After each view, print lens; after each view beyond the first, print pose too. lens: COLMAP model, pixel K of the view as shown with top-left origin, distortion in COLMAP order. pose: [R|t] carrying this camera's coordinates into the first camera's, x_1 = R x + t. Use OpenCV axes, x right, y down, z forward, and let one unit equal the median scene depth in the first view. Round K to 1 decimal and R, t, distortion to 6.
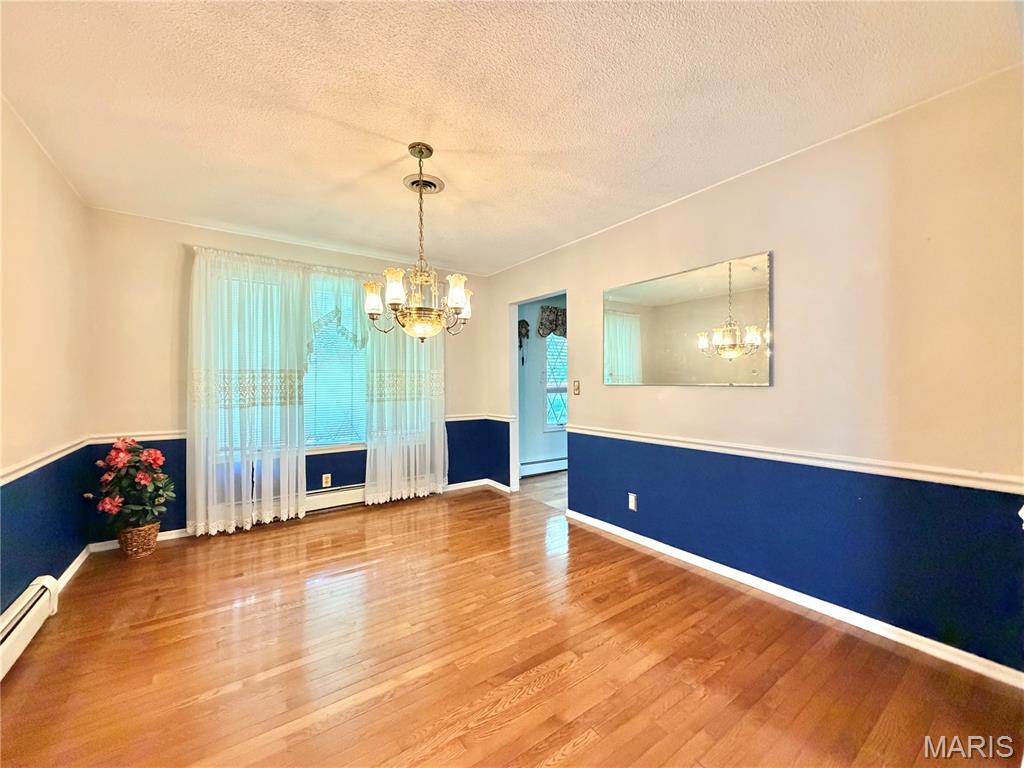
lens RADIAL K [[407.7, 0, 508.4], [0, 407.7, 384.4], [0, 0, 1]] dist [-0.002308, -0.000353]
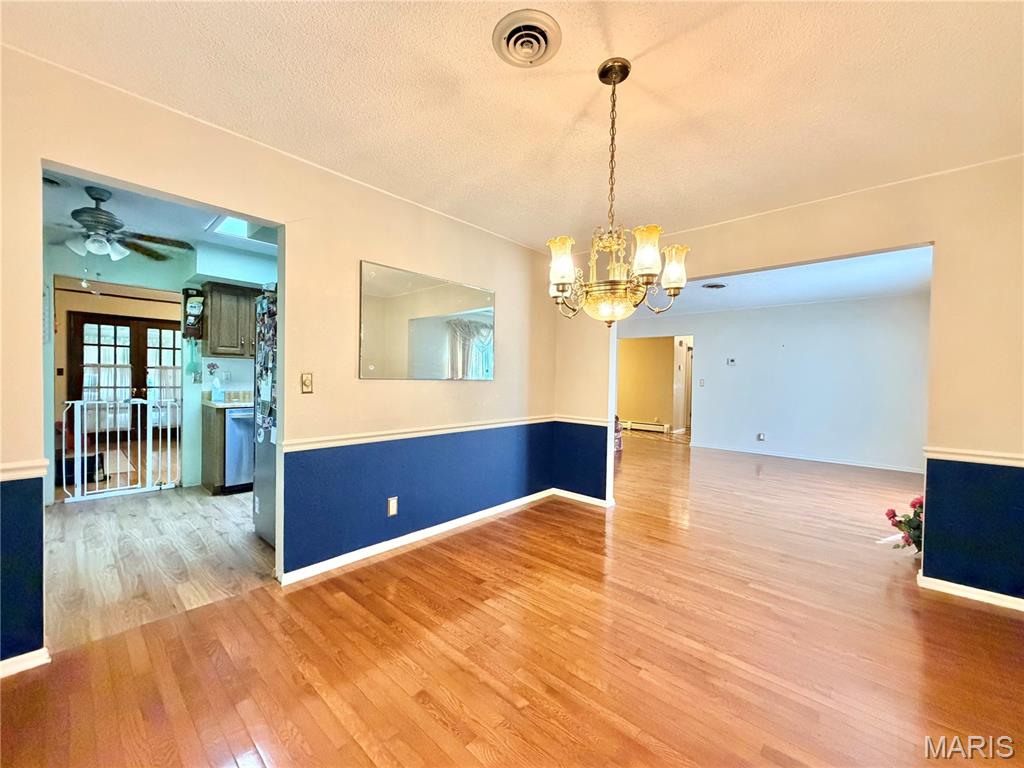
lens RADIAL K [[407.7, 0, 508.4], [0, 407.7, 384.4], [0, 0, 1]] dist [-0.002308, -0.000353]
pose [[-0.216262, -0.015241, 0.976216, -0.586319], [-0.012953, 0.999835, 0.012741, -0.001346], [-0.976249, -0.009889, -0.216423, 0.863287]]
